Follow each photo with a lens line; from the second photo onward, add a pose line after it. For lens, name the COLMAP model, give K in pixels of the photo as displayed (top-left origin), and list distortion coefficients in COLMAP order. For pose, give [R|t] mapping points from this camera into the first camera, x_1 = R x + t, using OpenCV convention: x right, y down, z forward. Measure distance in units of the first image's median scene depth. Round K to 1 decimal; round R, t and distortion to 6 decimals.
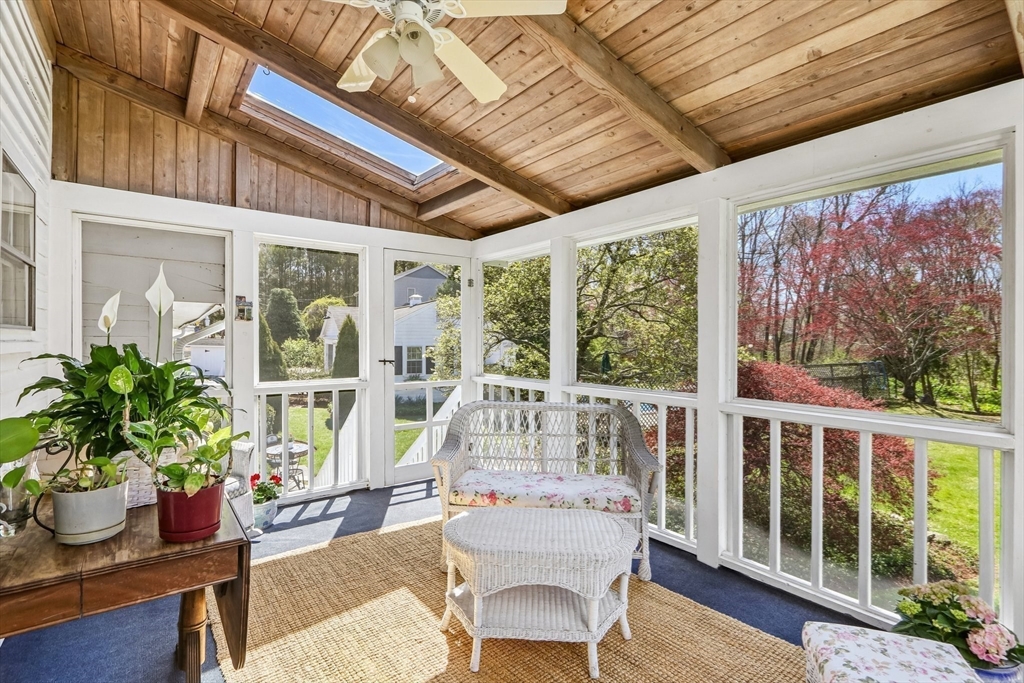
lens RADIAL K [[479.0, 0, 512.0], [0, 479.0, 341.5], [0, 0, 1]] dist [-0.000414, -0.000022]
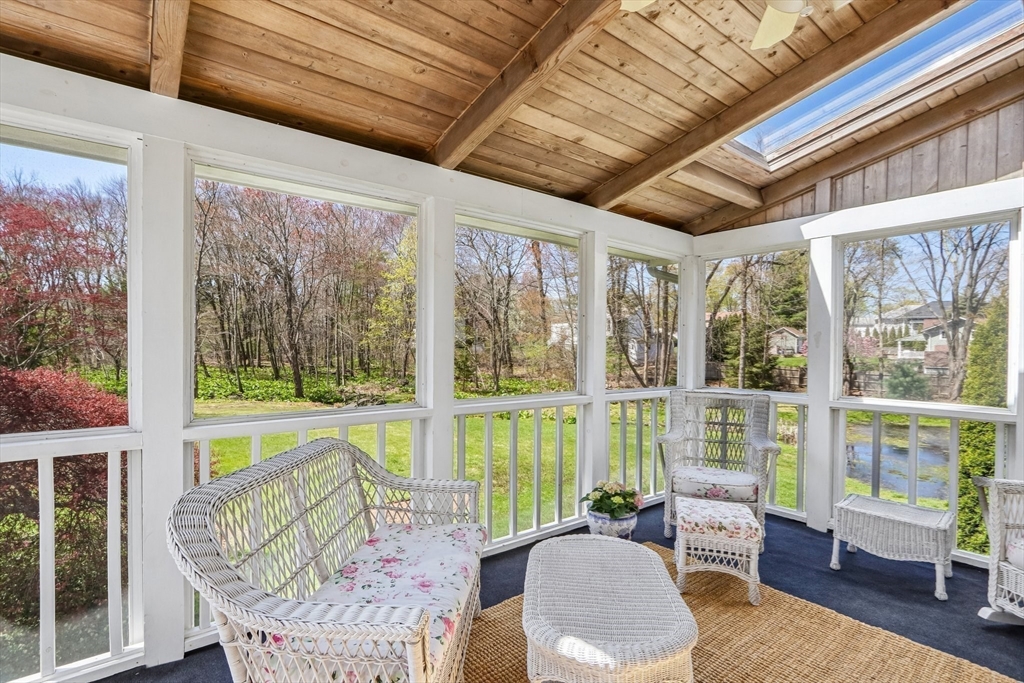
lens RADIAL K [[499.3, 0, 514.8], [0, 499.3, 355.9], [0, 0, 1]] dist [0.001807, 0.000200]
pose [[-0.025557, -0.017766, 0.999515, -0.558458], [0.005855, 0.999822, 0.017921, 0.000736], [-0.999656, 0.006310, -0.025448, 0.831120]]
